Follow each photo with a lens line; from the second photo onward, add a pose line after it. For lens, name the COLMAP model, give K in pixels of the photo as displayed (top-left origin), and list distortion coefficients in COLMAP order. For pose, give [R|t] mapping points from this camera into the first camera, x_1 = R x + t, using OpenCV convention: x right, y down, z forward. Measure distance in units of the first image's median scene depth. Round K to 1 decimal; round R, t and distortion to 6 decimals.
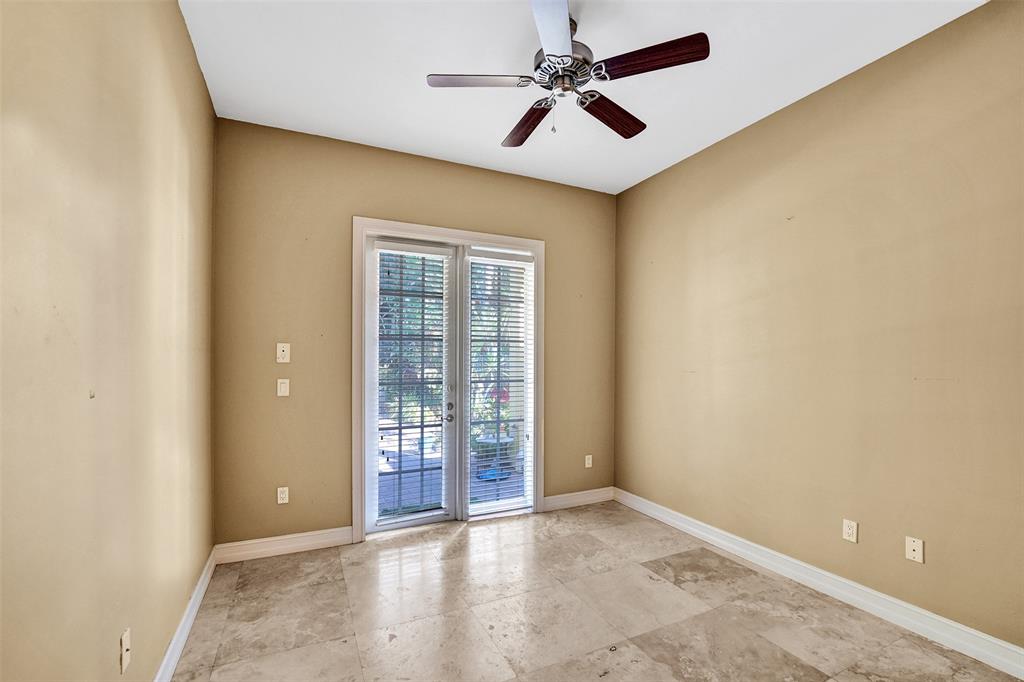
lens RADIAL K [[435.7, 0, 509.8], [0, 435.7, 345.8], [0, 0, 1]] dist [-0.026762, 0.002000]
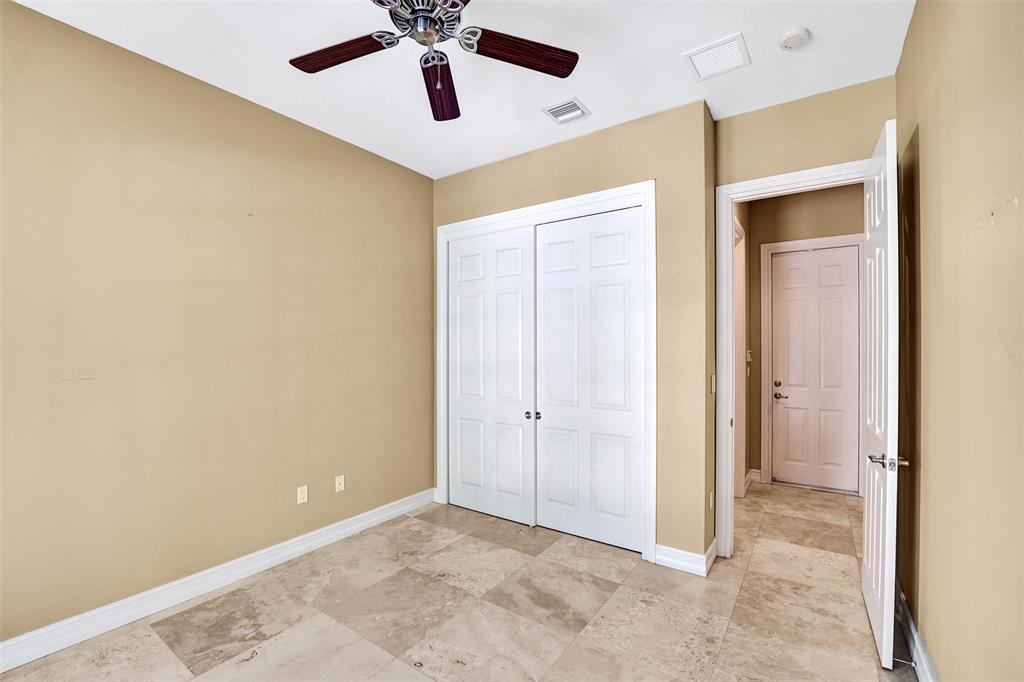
lens RADIAL K [[435.7, 0, 511.1], [0, 435.7, 345.0], [0, 0, 1]] dist [-0.026762, 0.002000]
pose [[-0.480154, 0.001283, 0.877183, -0.568056], [-0.026654, 0.999516, -0.016052, 0.010254], [-0.876779, -0.031088, -0.479887, 1.074536]]
